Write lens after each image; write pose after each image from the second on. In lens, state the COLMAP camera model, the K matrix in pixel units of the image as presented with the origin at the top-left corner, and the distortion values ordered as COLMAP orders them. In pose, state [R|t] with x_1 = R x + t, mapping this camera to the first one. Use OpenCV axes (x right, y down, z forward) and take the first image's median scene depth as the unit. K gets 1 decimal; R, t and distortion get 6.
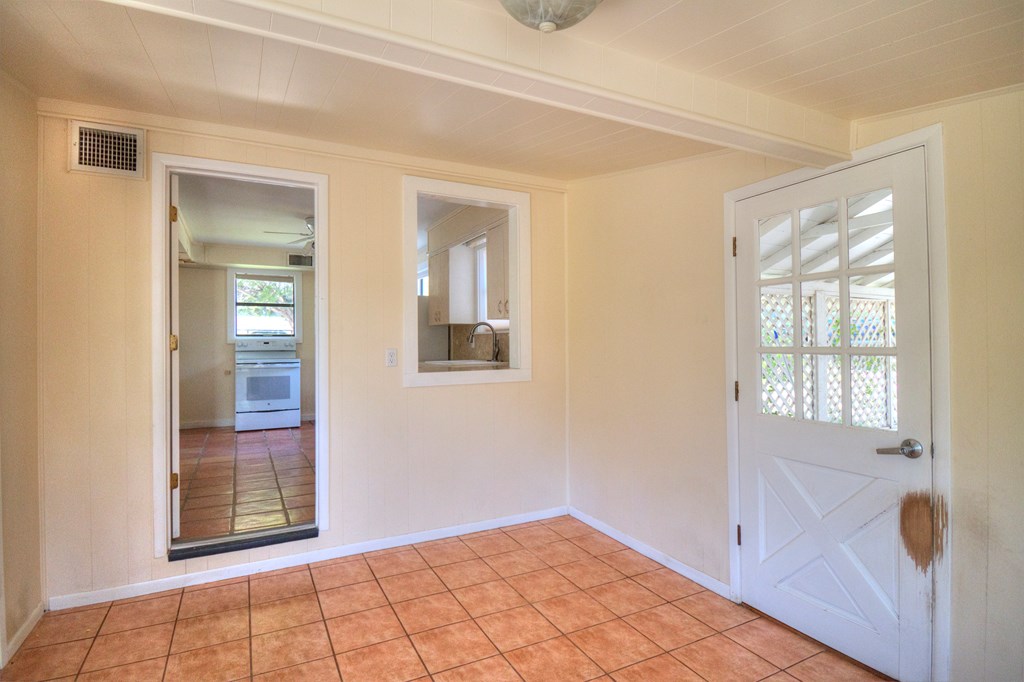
lens RADIAL K [[484.1, 0, 512.0], [0, 484.1, 341.0], [0, 0, 1]] dist [-0.002588, -0.000878]
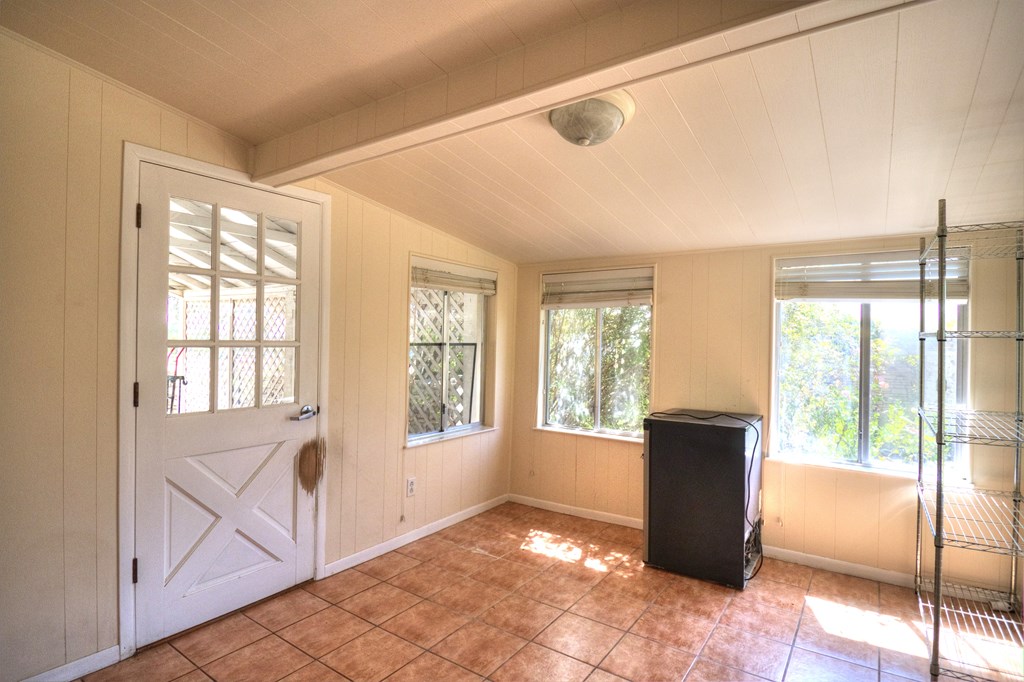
lens RADIAL K [[484.1, 0, 512.0], [0, 484.1, 341.0], [0, 0, 1]] dist [-0.002588, -0.000878]
pose [[-0.398431, -0.001688, 0.917197, -0.623250], [-0.014063, 0.999892, -0.004269, 0.009831], [-0.917090, -0.014600, -0.398412, 0.881167]]
